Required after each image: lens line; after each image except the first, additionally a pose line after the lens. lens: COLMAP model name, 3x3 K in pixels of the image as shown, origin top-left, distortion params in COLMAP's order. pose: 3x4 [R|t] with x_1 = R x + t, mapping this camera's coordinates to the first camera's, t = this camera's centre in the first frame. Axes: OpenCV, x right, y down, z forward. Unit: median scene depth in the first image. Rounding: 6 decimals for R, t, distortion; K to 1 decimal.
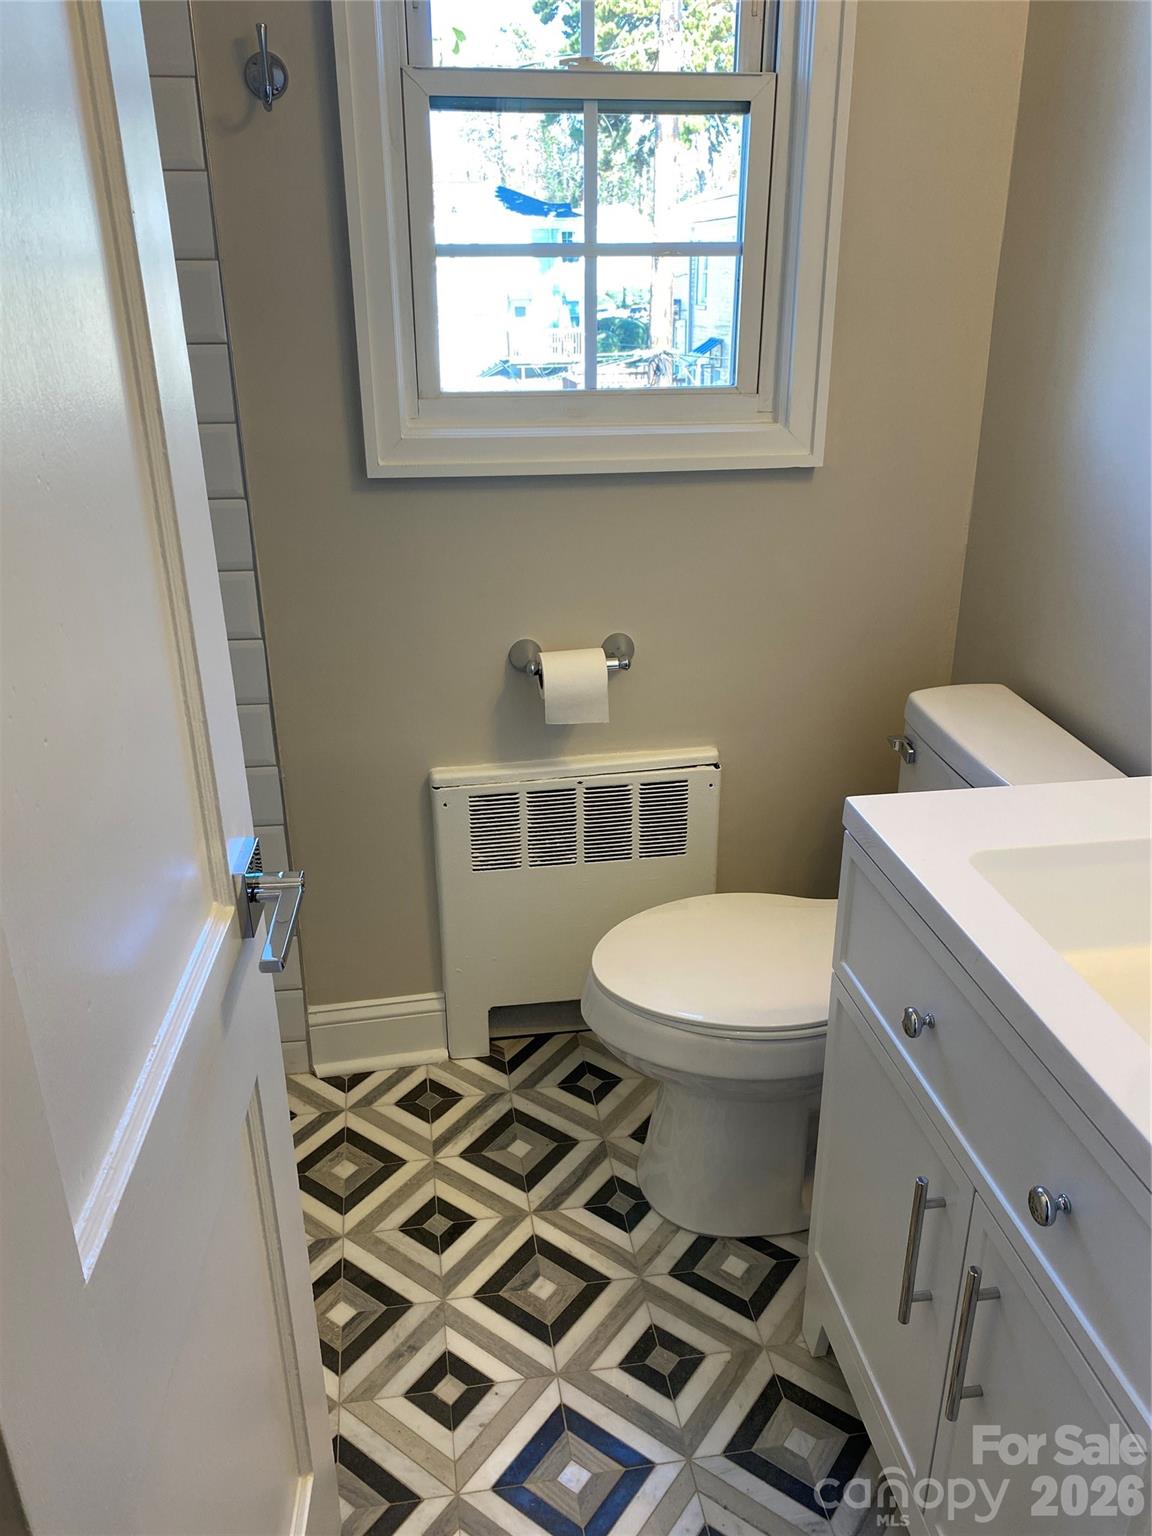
lens RADIAL K [[1155.6, 0, 579.0], [0, 1155.6, 776.7], [0, 0, 1]] dist [0.034675, -0.026045]
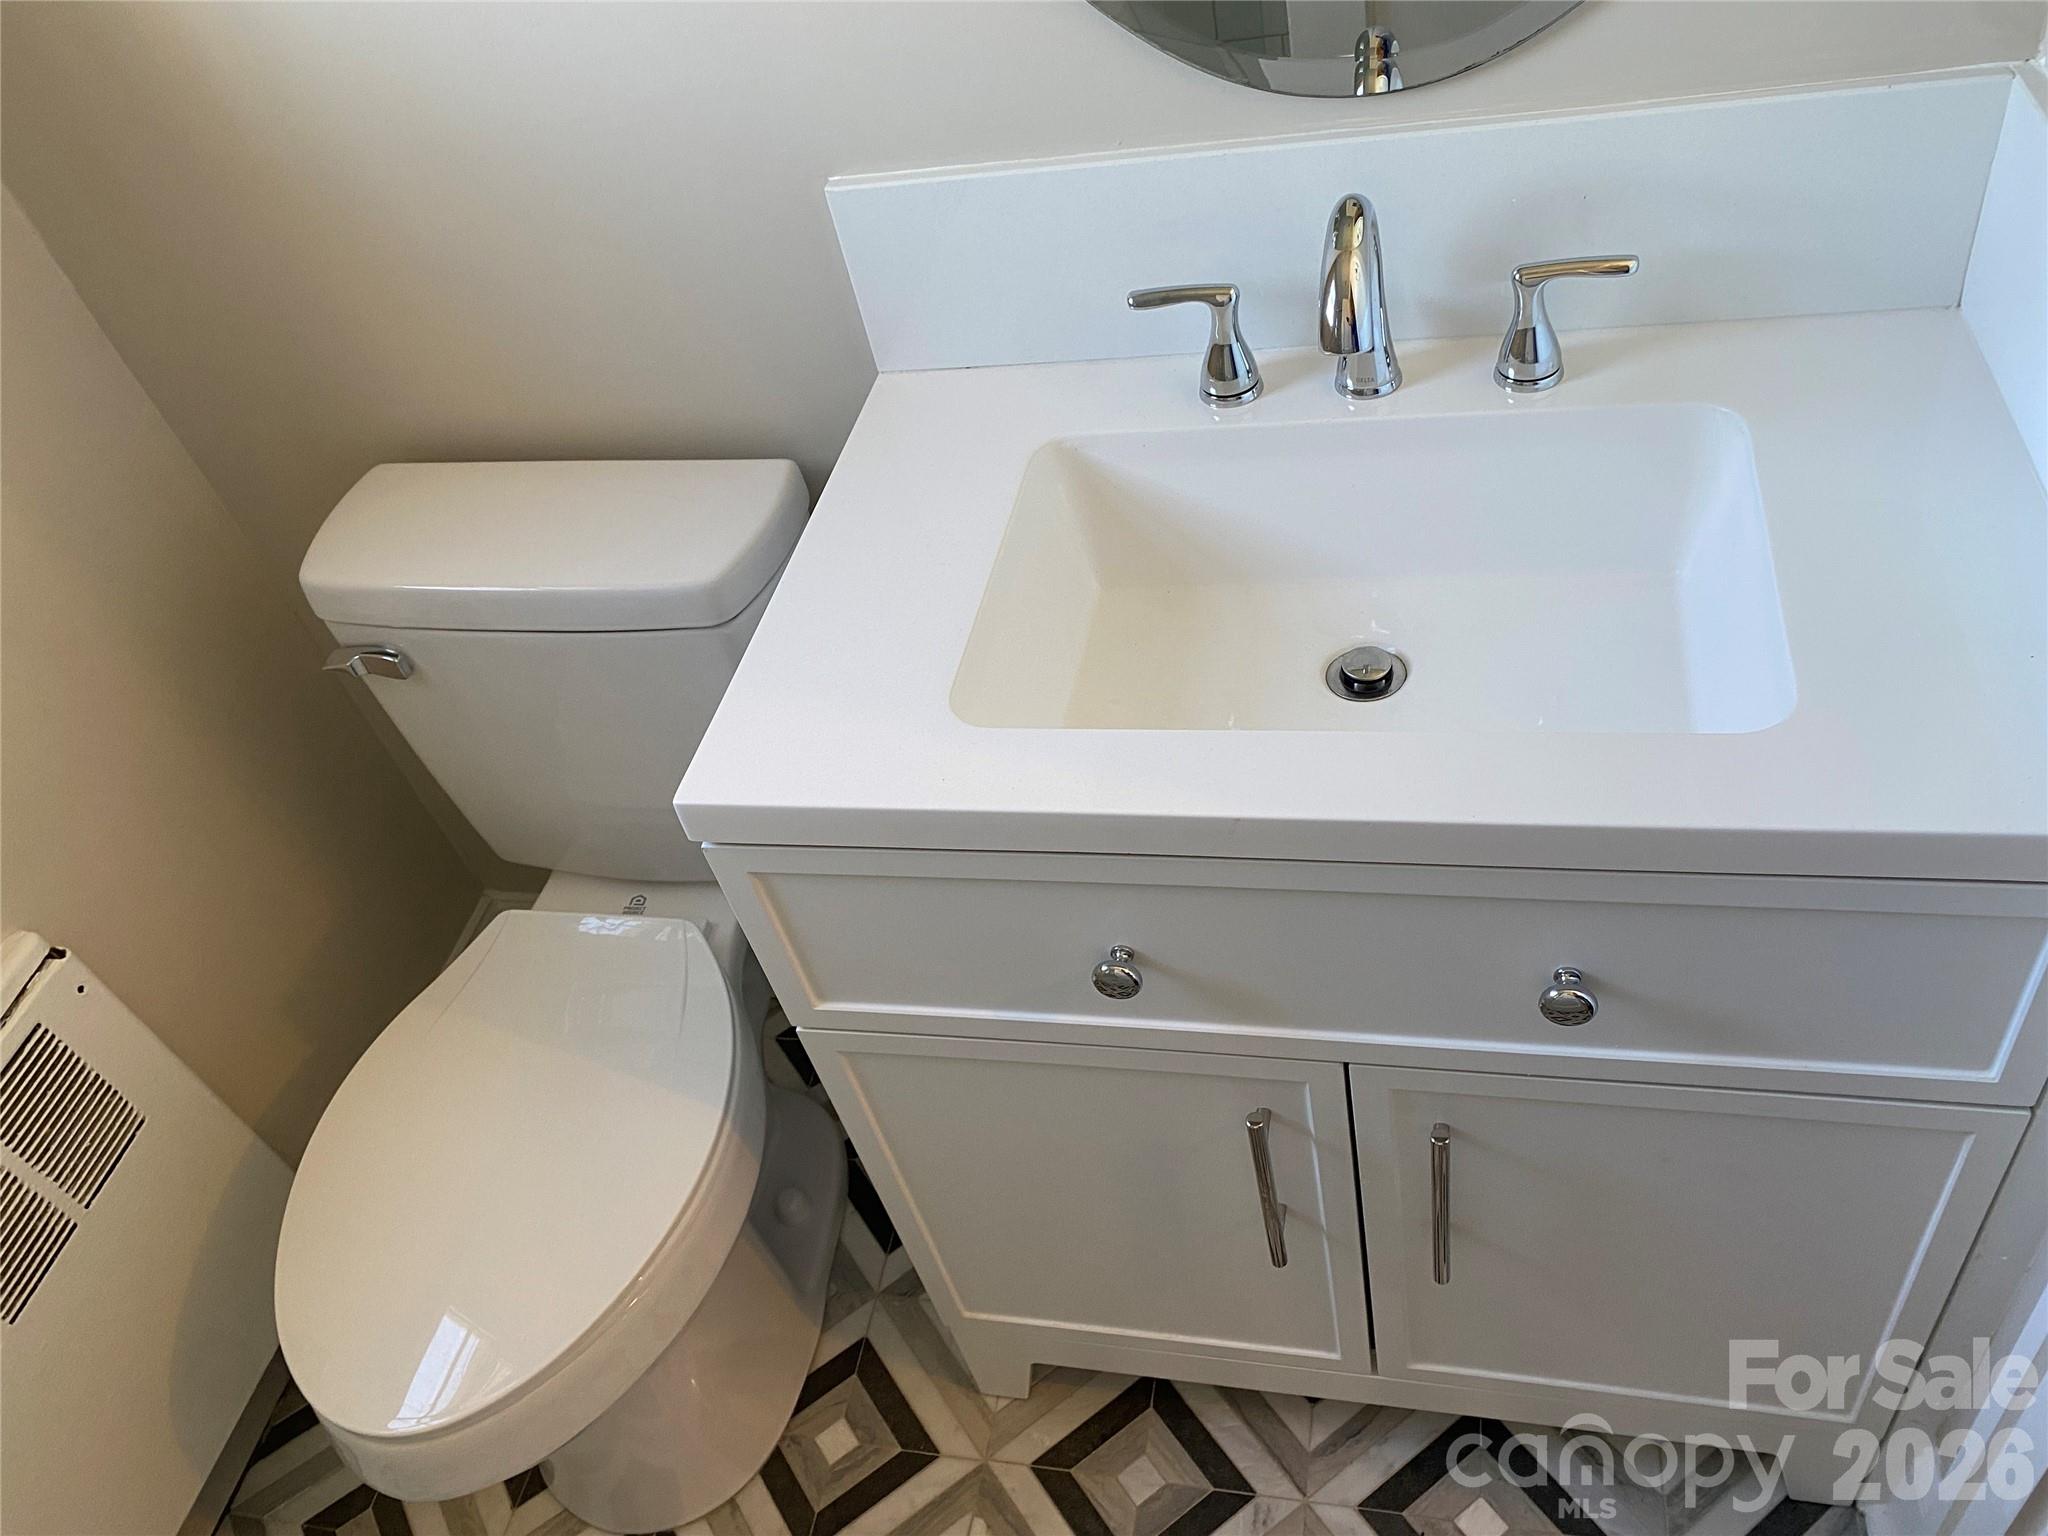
lens RADIAL K [[1540.8, 0, 1024.0], [0, 1540.8, 768.0], [0, 0, 1]] dist [0.034675, -0.026045]
pose [[0.347094, -0.698741, 0.625529, -0.100860], [0.535860, 0.695156, 0.479178, -0.179326], [-0.769662, 0.168876, 0.615712, 0.345844]]
